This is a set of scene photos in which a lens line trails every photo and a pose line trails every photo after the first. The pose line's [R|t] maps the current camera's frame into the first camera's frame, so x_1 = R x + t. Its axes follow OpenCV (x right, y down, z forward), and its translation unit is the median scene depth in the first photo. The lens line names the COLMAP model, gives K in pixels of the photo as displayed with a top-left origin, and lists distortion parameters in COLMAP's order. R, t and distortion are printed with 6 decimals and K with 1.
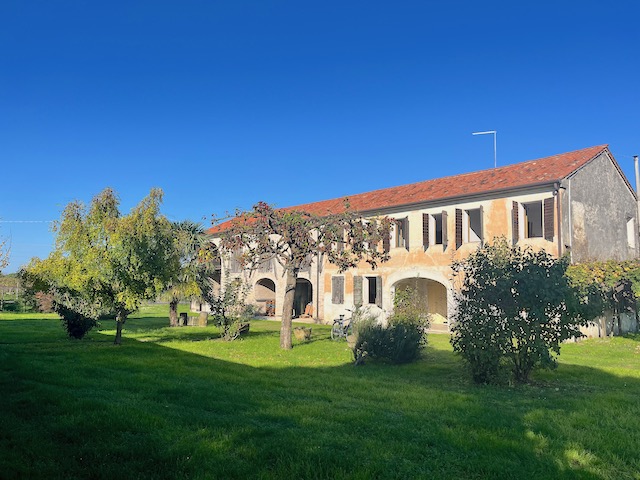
lens RADIAL K [[487.3, 0, 320.0], [0, 487.3, 240.0], [0, 0, 1]] dist [0.065215, -0.101252]
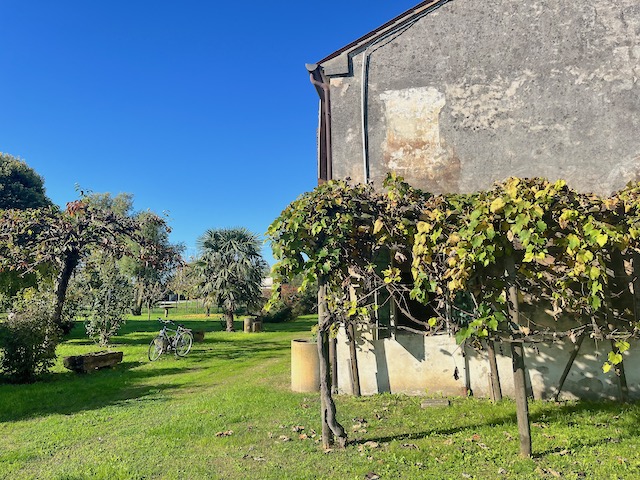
lens RADIAL K [[487.3, 0, 320.0], [0, 487.3, 240.0], [0, 0, 1]] dist [0.065215, -0.101252]
pose [[0.627578, -0.121903, -0.768951, 0.726809], [0.099938, 0.992109, -0.075717, 0.079851], [0.772113, -0.029329, 0.634808, 0.579501]]
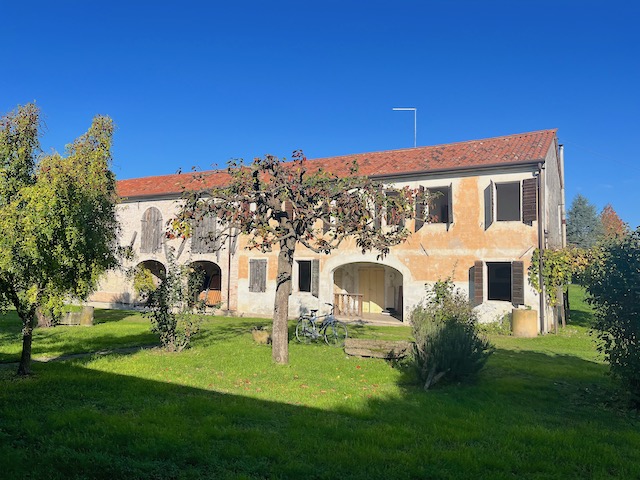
lens RADIAL K [[487.3, 0, 320.0], [0, 487.3, 240.0], [0, 0, 1]] dist [0.065215, -0.101252]
pose [[0.941995, 0.024103, 0.334761, -0.184708], [-0.037238, 0.998766, 0.032871, 0.012152], [-0.333555, -0.043430, 0.941730, 0.221772]]
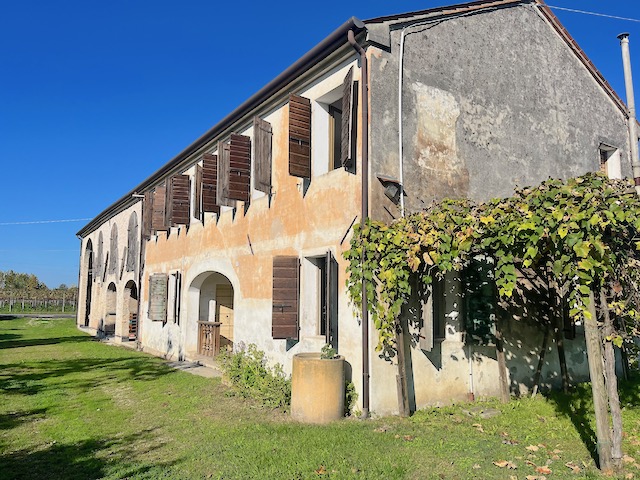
lens RADIAL K [[487.3, 0, 320.0], [0, 487.3, 240.0], [0, 0, 1]] dist [0.065215, -0.101252]
pose [[0.992152, -0.021723, -0.123132, 0.426444], [0.018766, 0.999508, -0.025119, 0.061518], [0.123617, 0.022611, 0.992072, 0.499295]]
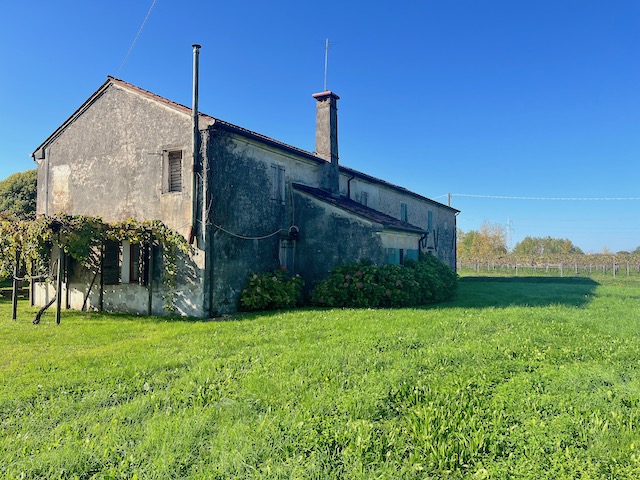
lens RADIAL K [[487.3, 0, 320.0], [0, 487.3, 240.0], [0, 0, 1]] dist [0.065215, -0.101252]
pose [[0.350673, -0.049726, -0.935177, 1.435529], [0.093527, 0.995456, -0.017860, 0.118667], [0.931816, -0.081202, 0.353730, 1.010885]]
